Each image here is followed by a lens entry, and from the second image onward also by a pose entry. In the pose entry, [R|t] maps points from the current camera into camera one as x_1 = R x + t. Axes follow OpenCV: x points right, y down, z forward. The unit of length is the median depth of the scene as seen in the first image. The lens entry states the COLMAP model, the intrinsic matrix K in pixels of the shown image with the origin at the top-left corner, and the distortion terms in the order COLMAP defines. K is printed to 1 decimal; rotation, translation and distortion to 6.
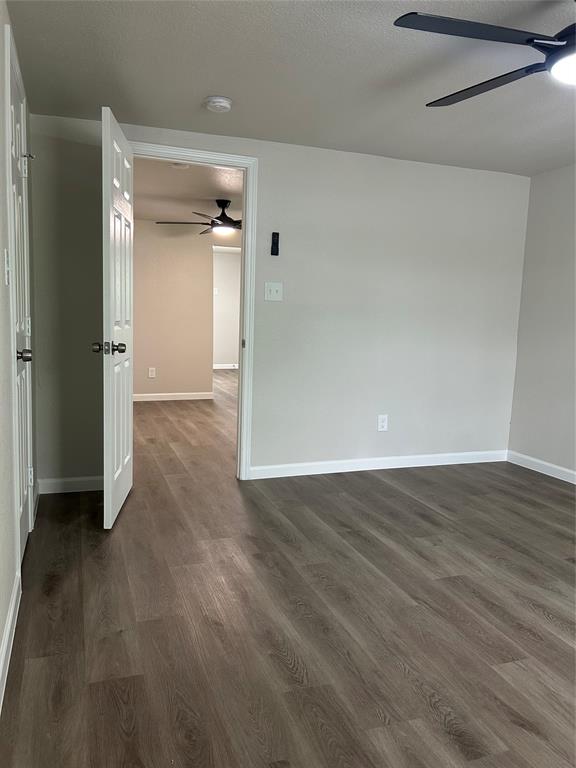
lens RADIAL K [[586.8, 0, 292.1], [0, 586.8, 382.9], [0, 0, 1]] dist [0.016524, -0.012235]
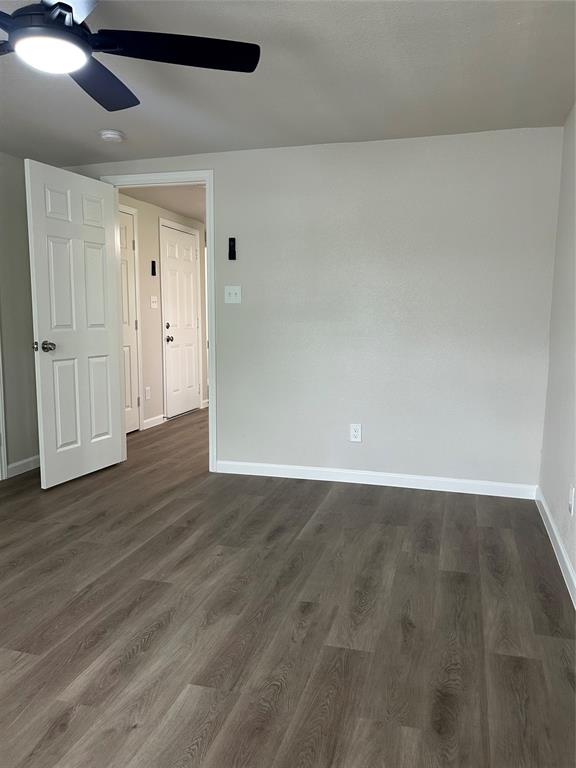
lens RADIAL K [[586.8, 0, 292.7], [0, 586.8, 386.7], [0, 0, 1]] dist [0.016524, -0.012235]
pose [[0.808129, 0.050103, -0.586871, 0.820086], [-0.050891, 0.998589, 0.015175, -0.016532], [0.586803, 0.017603, 0.809538, 0.270186]]
